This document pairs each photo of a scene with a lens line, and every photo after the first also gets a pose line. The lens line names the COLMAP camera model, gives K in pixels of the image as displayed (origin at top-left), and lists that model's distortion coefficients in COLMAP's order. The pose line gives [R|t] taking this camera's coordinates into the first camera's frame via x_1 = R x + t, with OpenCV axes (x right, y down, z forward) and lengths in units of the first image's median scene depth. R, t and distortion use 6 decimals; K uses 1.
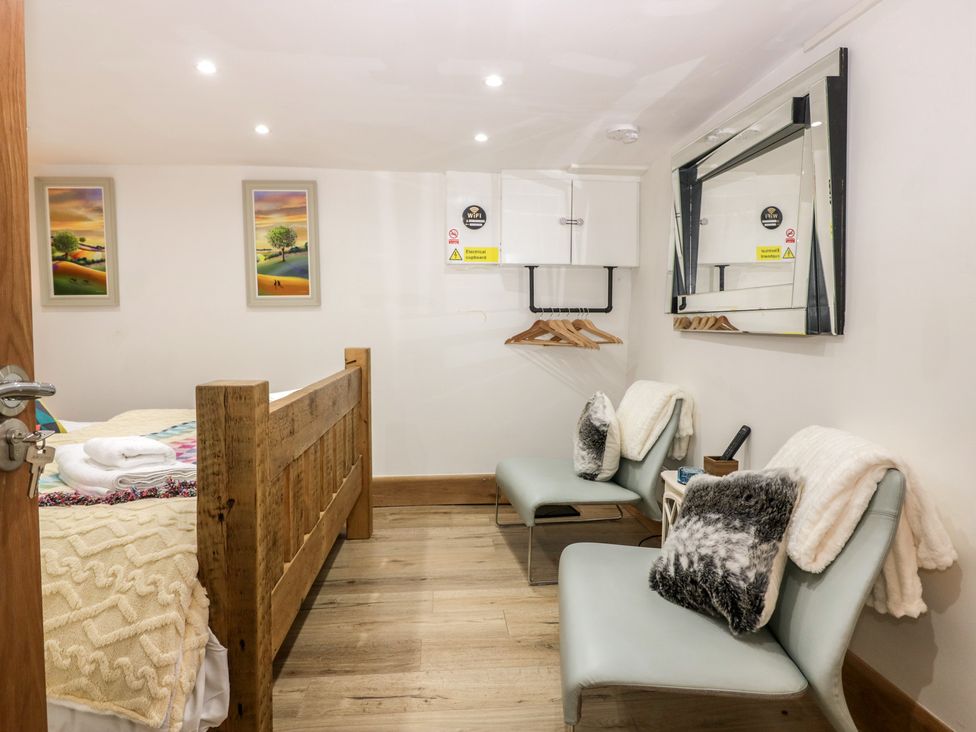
lens RADIAL K [[625.7, 0, 498.0], [0, 625.7, 352.2], [0, 0, 1]] dist [-0.003160, -0.003023]
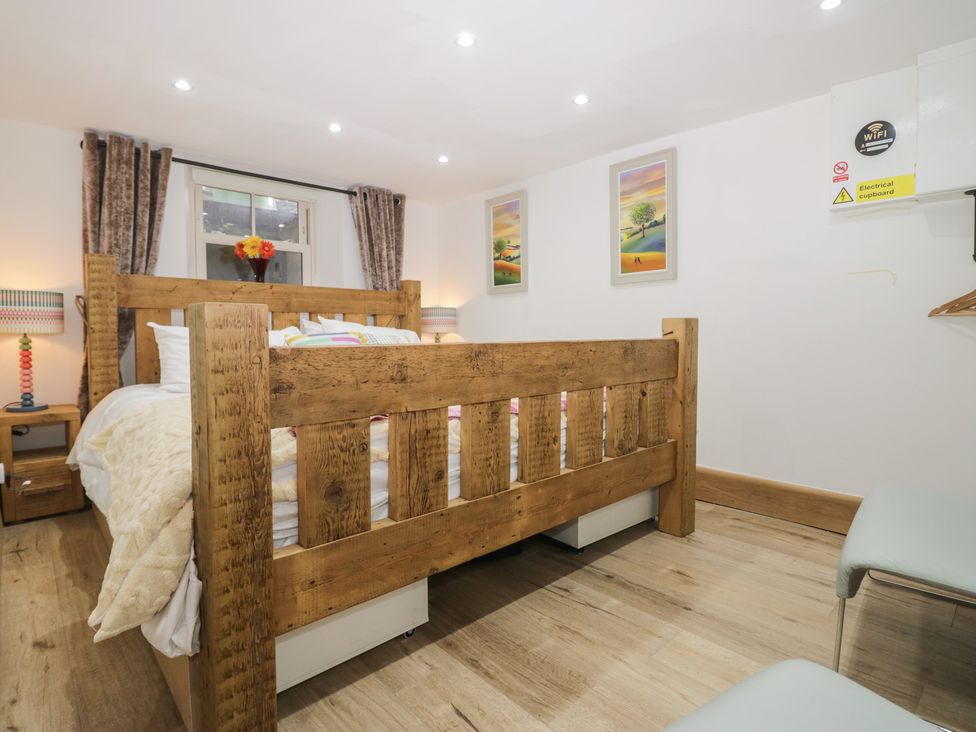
lens RADIAL K [[510.1, 0, 490.8], [0, 510.1, 352.6], [0, 0, 1]] dist [0.001267, -0.013931]
pose [[0.616557, 0.034091, -0.786572, 0.156548], [-0.035378, 0.999253, 0.015577, 0.035335], [0.786515, 0.018223, 0.617303, 0.308473]]
